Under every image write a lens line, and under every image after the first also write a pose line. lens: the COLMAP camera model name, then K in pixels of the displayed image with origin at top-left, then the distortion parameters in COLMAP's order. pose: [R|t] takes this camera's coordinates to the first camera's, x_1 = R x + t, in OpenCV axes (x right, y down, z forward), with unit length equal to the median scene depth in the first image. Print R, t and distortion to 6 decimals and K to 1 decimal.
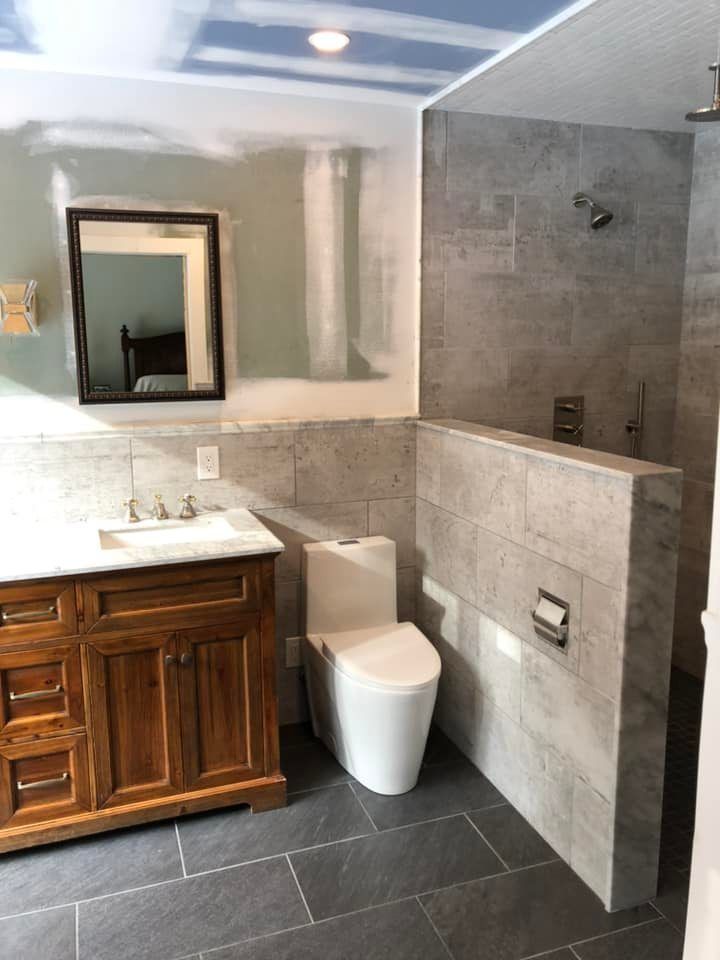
lens RADIAL K [[789.1, 0, 358.8], [0, 789.1, 463.9], [0, 0, 1]] dist [0.034791, -0.056662]
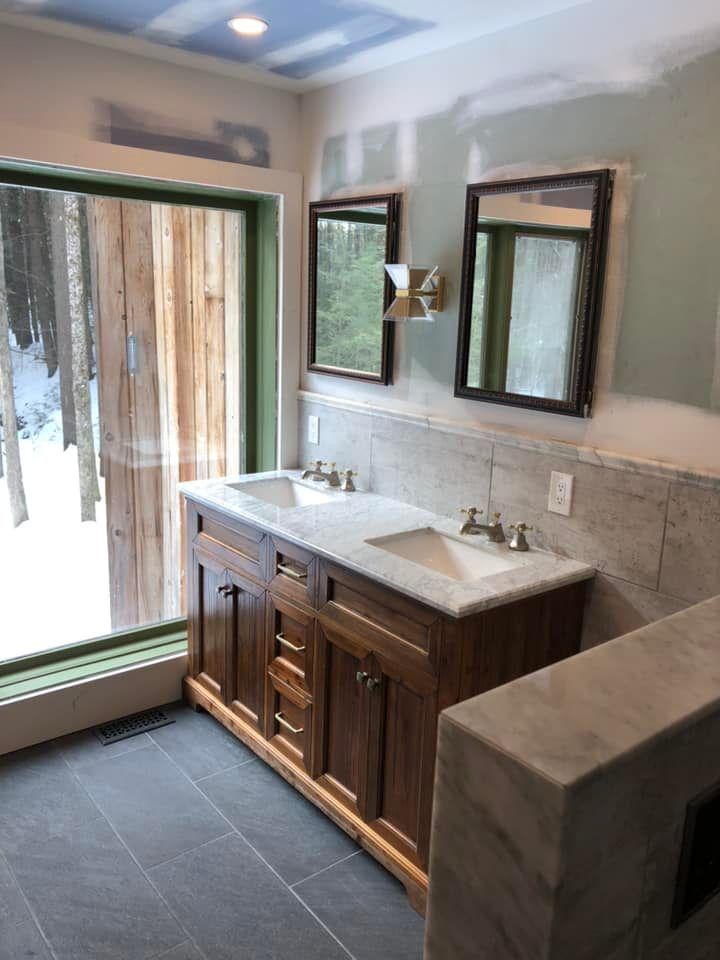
lens RADIAL K [[789.1, 0, 358.8], [0, 789.1, 463.9], [0, 0, 1]] dist [0.034791, -0.056662]
pose [[0.321906, 0.214302, -0.922199, 0.481117], [-0.193632, 0.968359, 0.157439, -0.118774], [0.926760, 0.127886, 0.353216, 0.552171]]
